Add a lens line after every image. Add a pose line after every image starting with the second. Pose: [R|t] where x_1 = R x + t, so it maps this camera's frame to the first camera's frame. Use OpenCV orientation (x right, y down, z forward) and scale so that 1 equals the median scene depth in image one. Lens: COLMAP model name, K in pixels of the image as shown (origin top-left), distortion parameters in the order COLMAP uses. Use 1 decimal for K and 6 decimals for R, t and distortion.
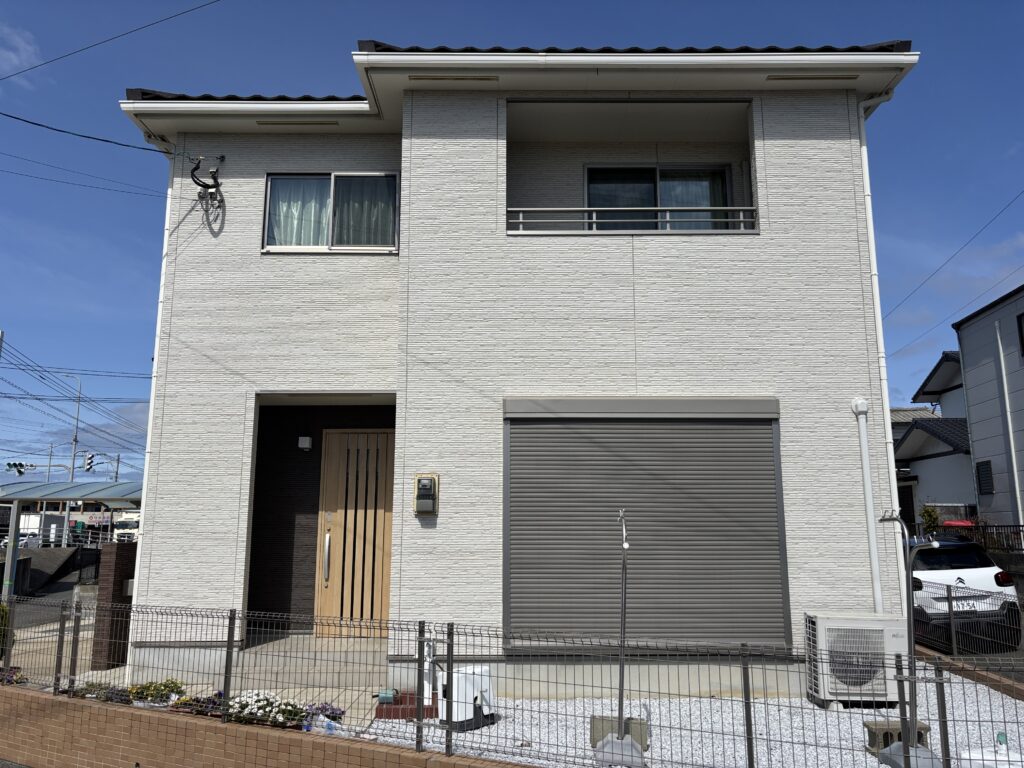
lens RADIAL K [[781.5, 0, 511.3], [0, 781.5, 379.2], [0, 0, 1]] dist [0.026583, -0.018901]
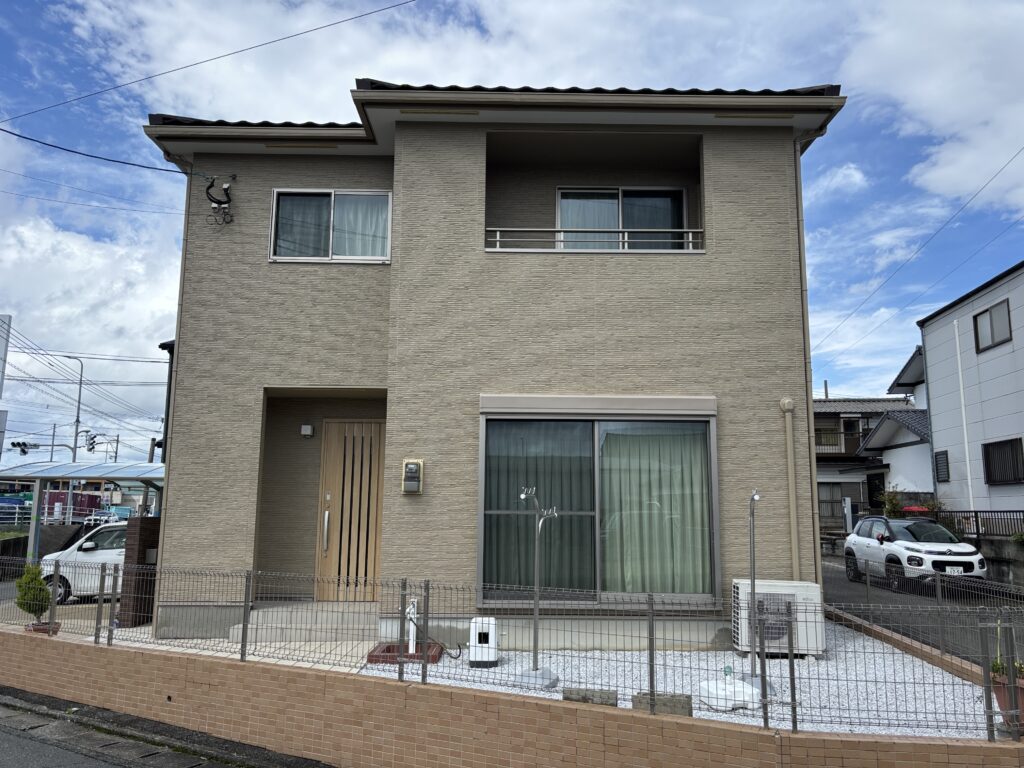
lens RADIAL K [[781.5, 0, 514.9], [0, 781.5, 380.9], [0, 0, 1]] dist [0.026583, -0.018901]
pose [[0.999890, 0.010879, 0.010095, 0.027296], [-0.011104, 0.999684, 0.022536, -0.021023], [-0.009847, -0.022646, 0.999695, -0.142994]]
